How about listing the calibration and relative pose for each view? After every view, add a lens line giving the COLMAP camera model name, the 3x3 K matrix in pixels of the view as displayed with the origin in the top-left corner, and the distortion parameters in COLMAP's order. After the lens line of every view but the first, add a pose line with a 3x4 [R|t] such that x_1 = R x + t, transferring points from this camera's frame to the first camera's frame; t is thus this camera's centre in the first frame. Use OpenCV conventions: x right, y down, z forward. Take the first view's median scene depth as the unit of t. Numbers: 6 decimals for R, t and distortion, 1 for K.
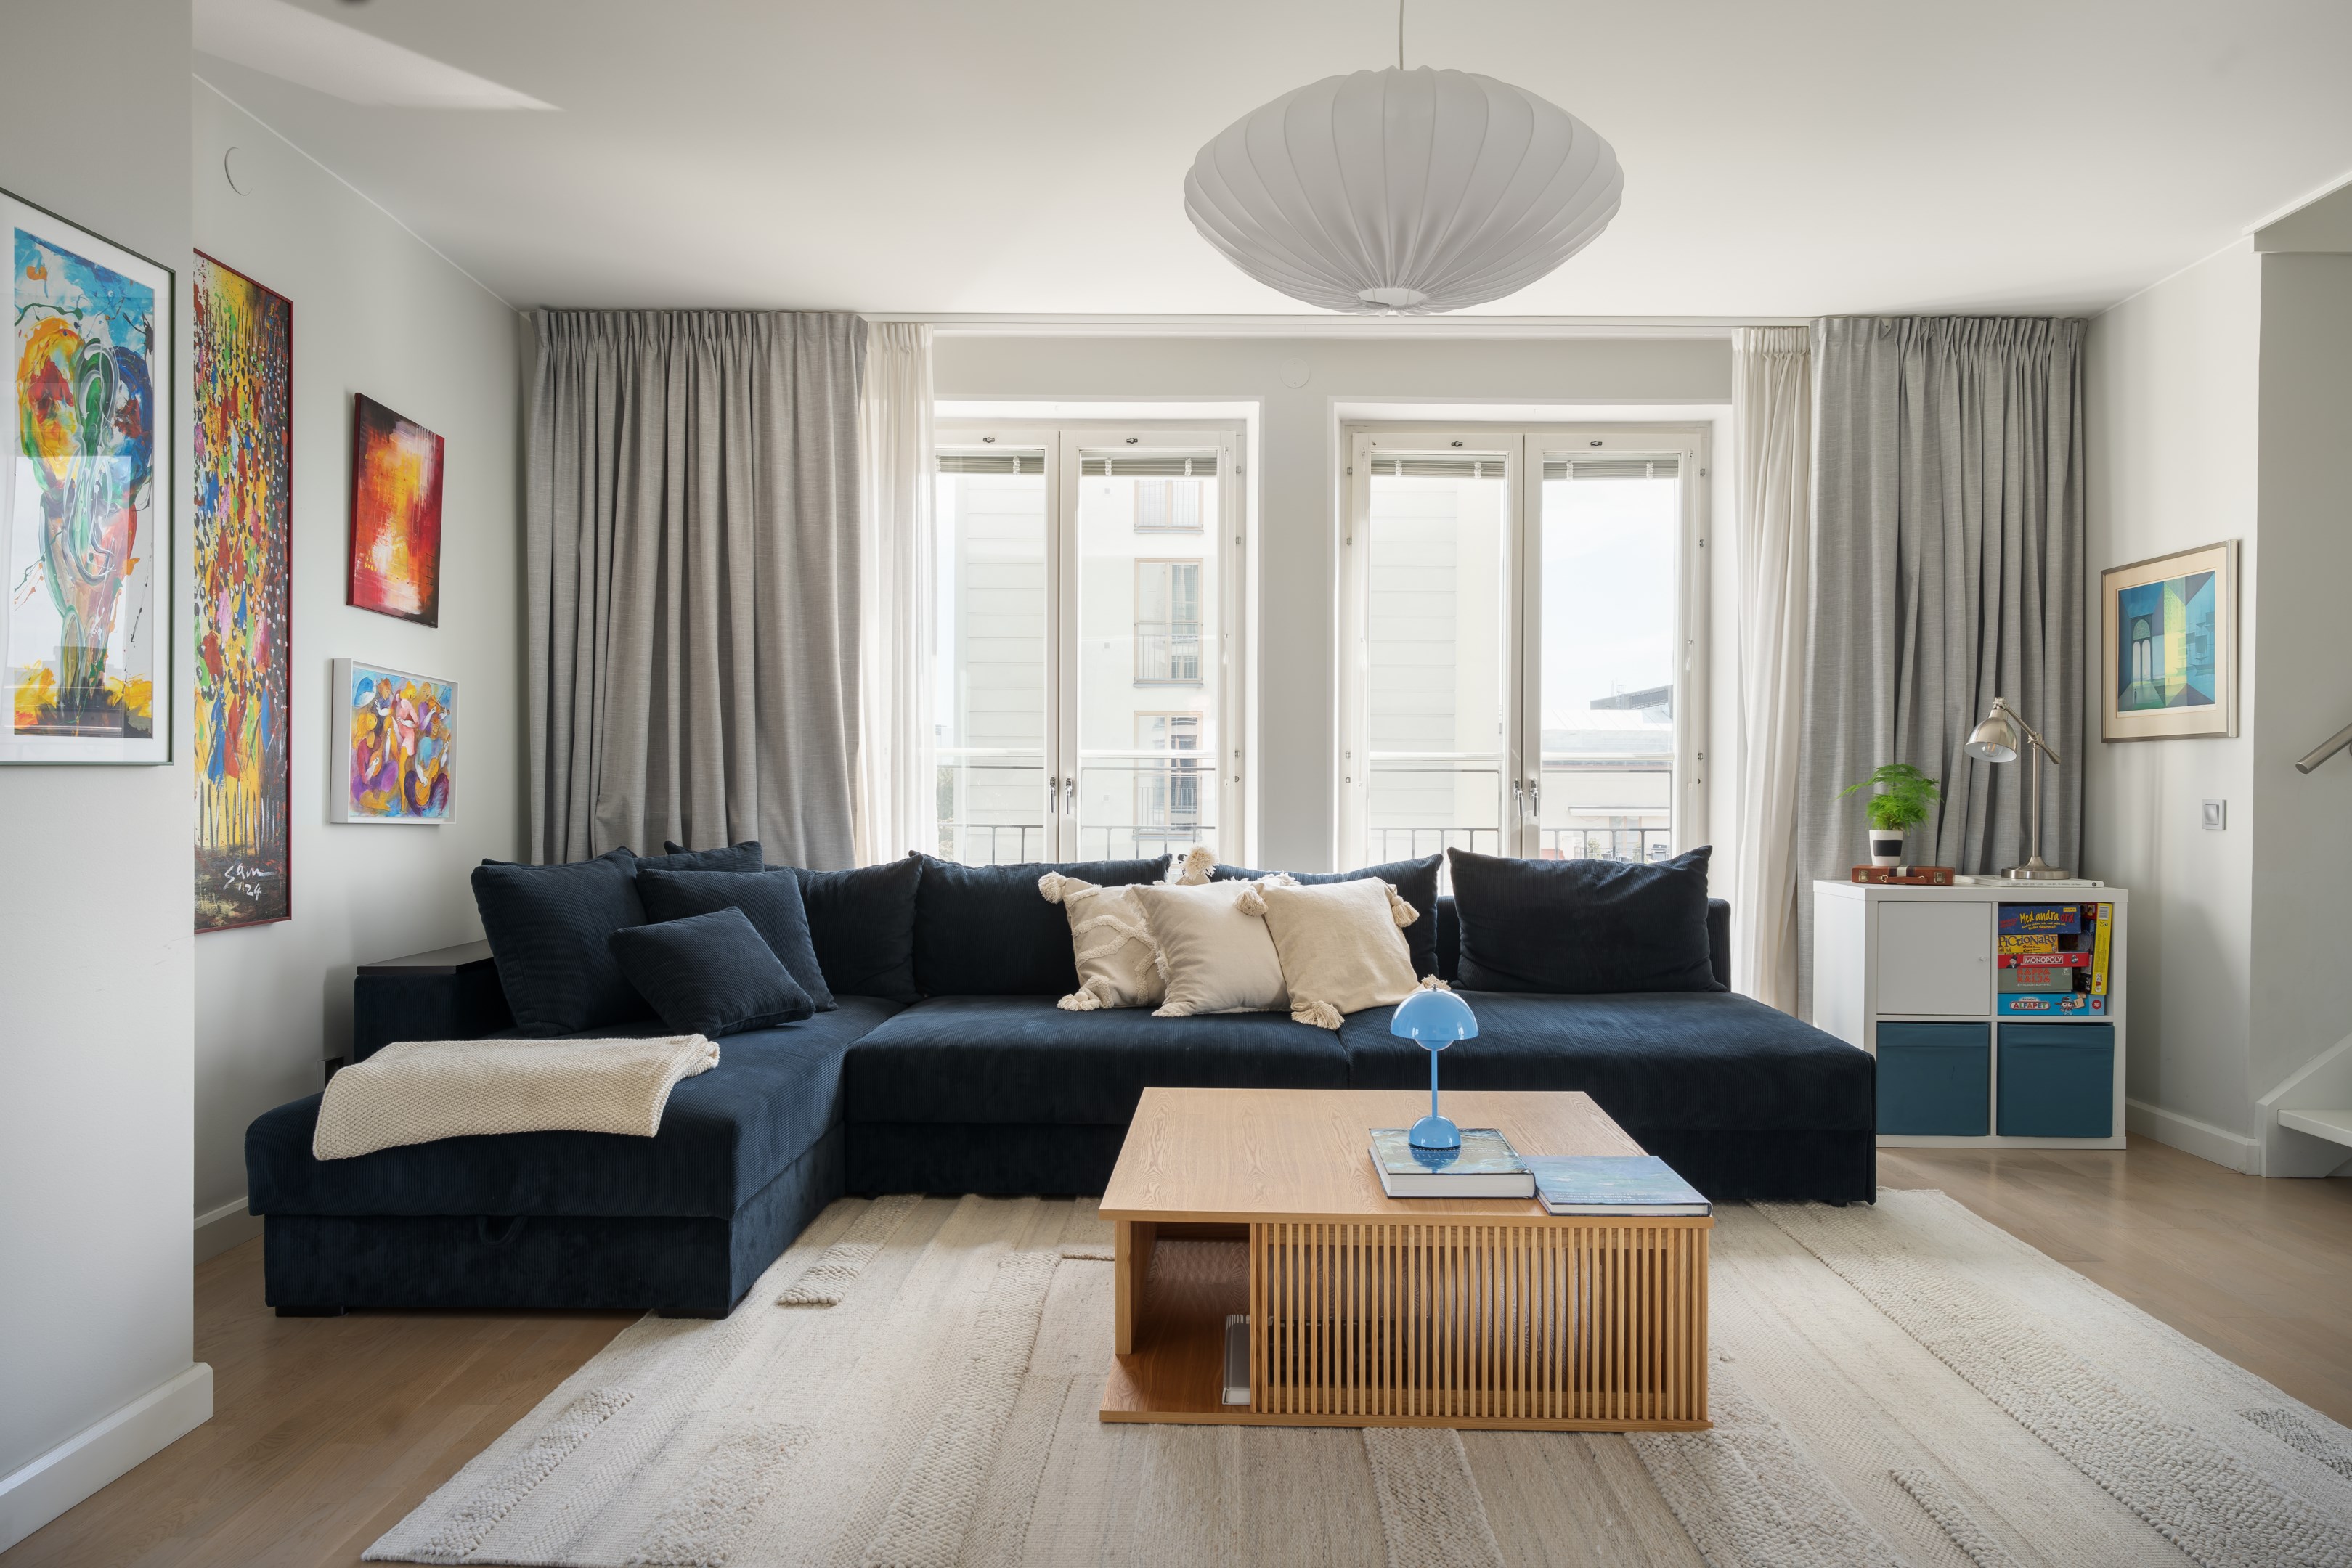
lens RADIAL K [[1533.7, 0, 1194.7], [0, 1533.7, 800.6], [0, 0, 1]] dist [0.000776, -0.001000]
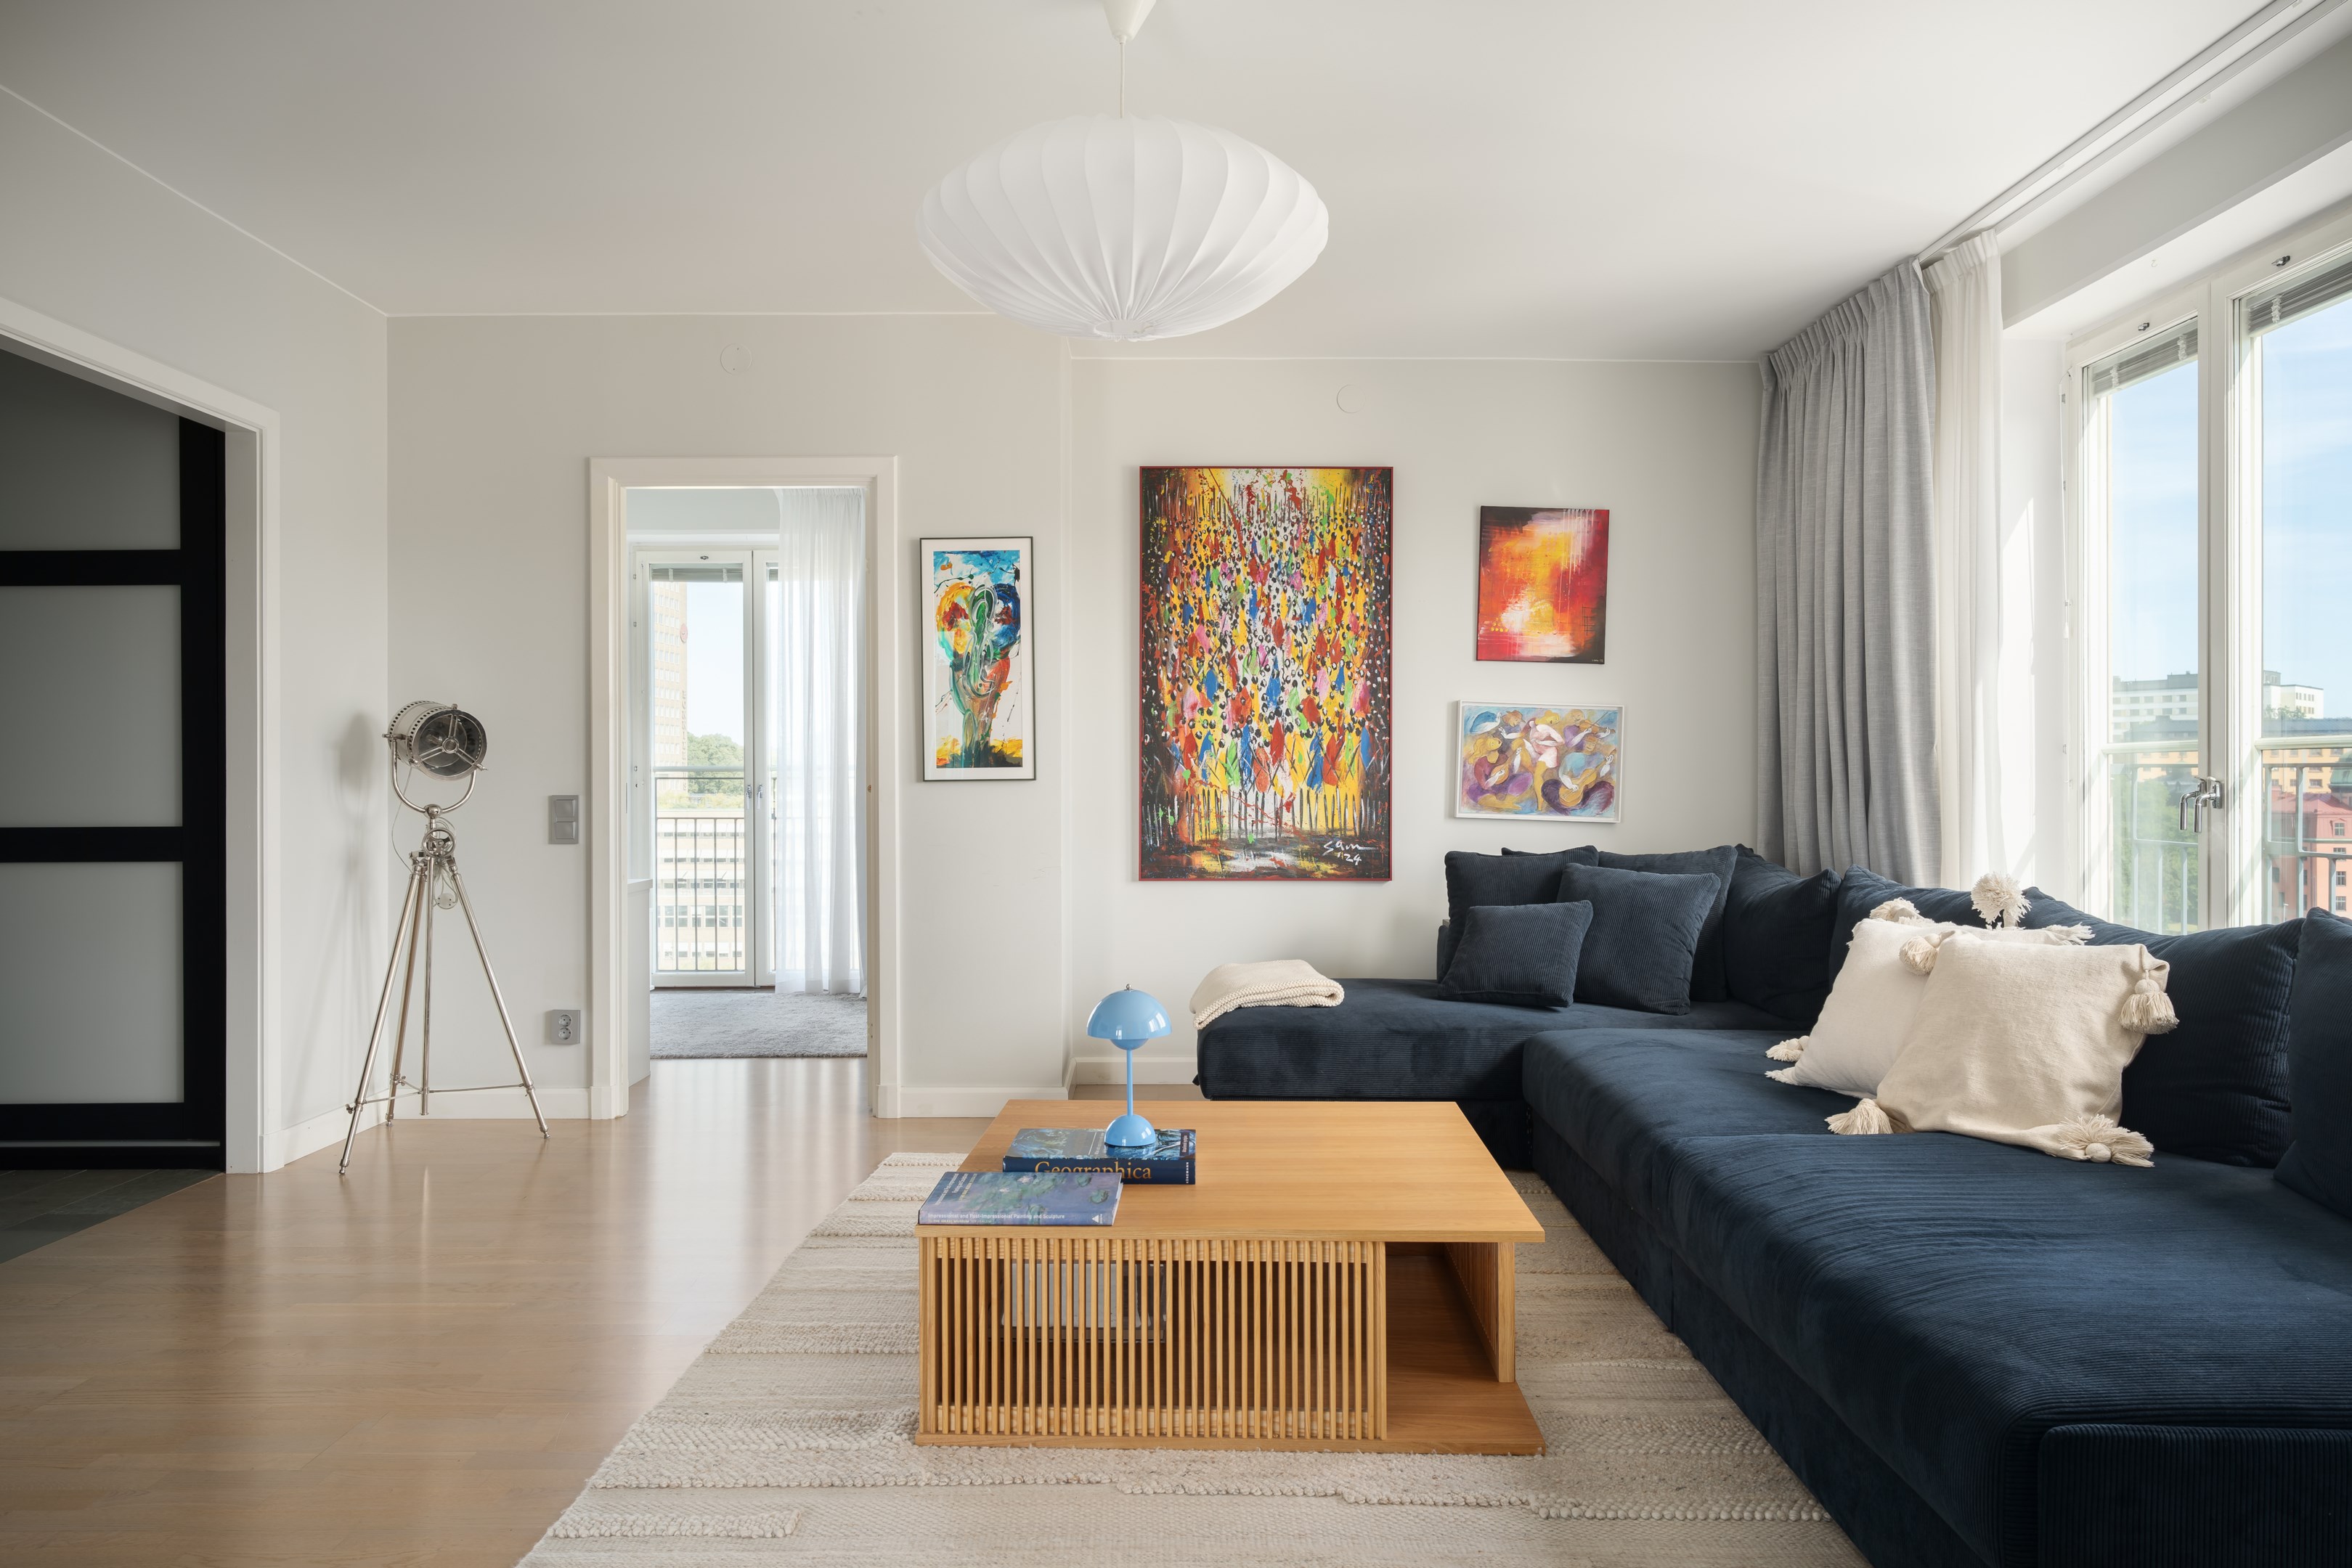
lens RADIAL K [[1533.7, 0, 1170.3], [0, 1533.7, 784.2], [0, 0, 1]] dist [0.000776, -0.001000]
pose [[-0.004661, -0.003201, -0.999984, 0.735261], [-0.011762, 0.999926, -0.003146, -0.007312], [0.999920, 0.011747, -0.004698, 0.644829]]
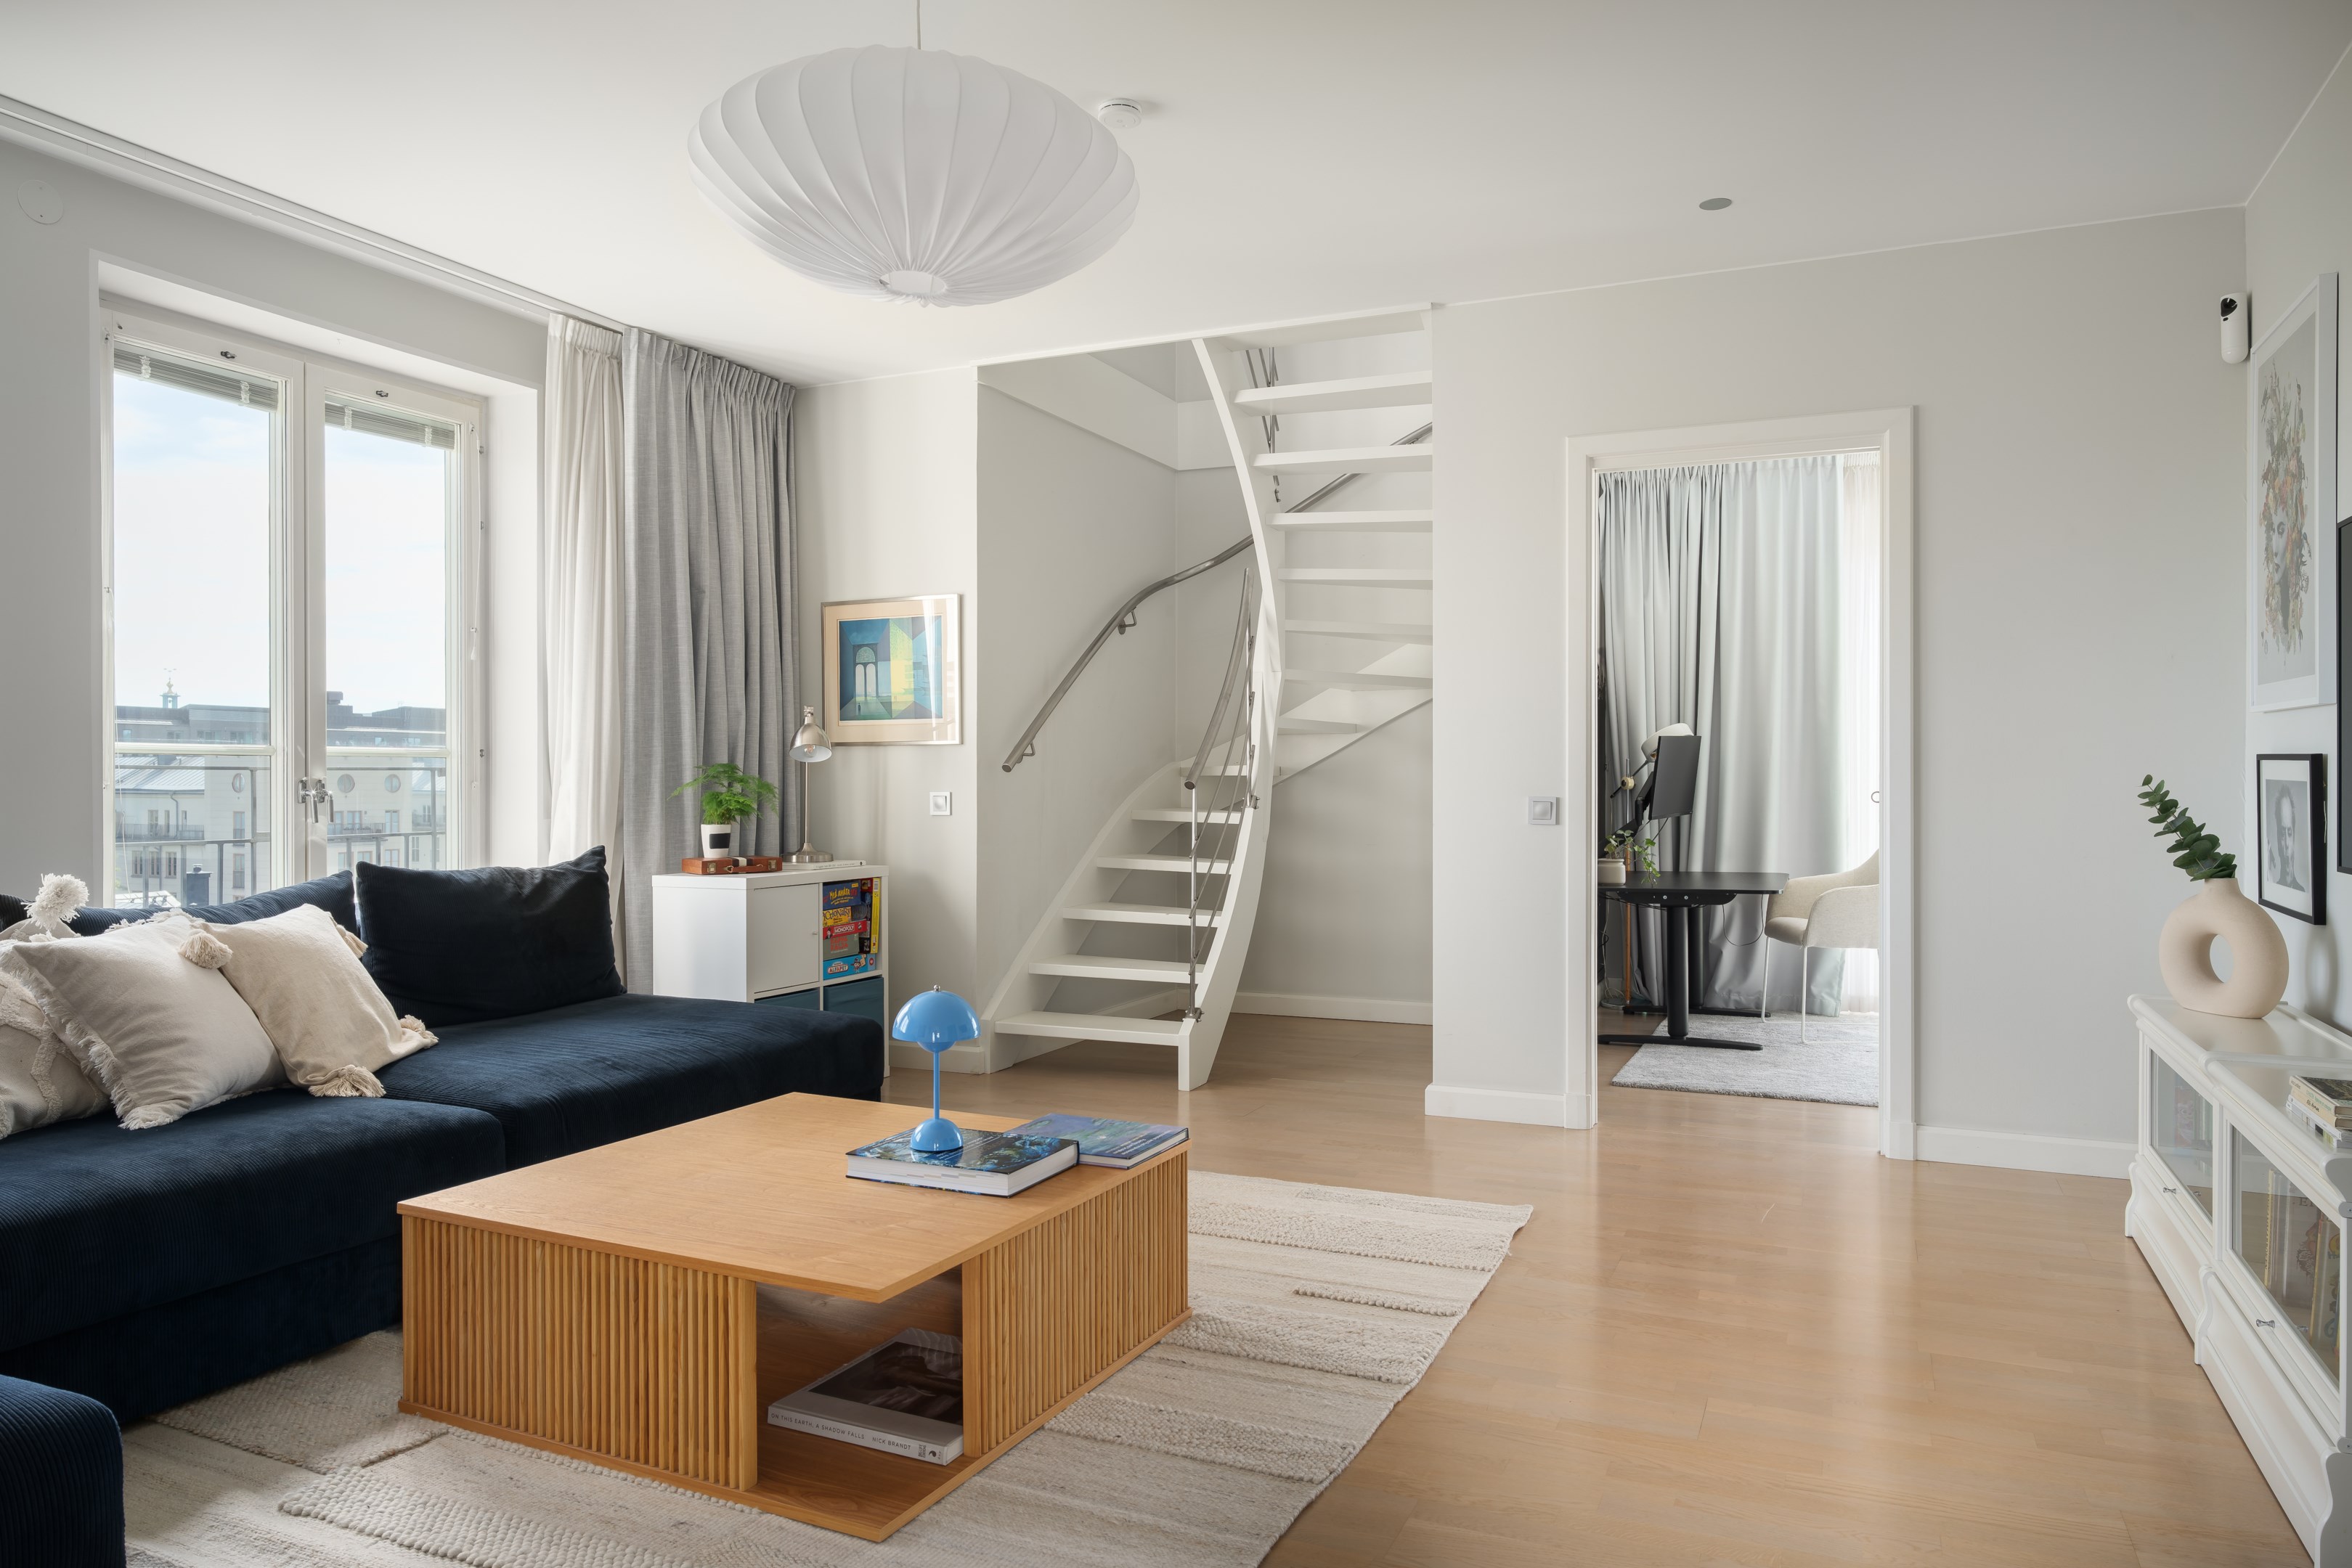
lens RADIAL K [[1533.7, 0, 1179.2], [0, 1533.7, 786.6], [0, 0, 1]] dist [0.000776, -0.001000]
pose [[0.409106, -0.009268, 0.912440, -0.425770], [0.016064, 0.999867, 0.002954, -0.005664], [-0.912345, 0.013449, 0.409201, 0.279845]]
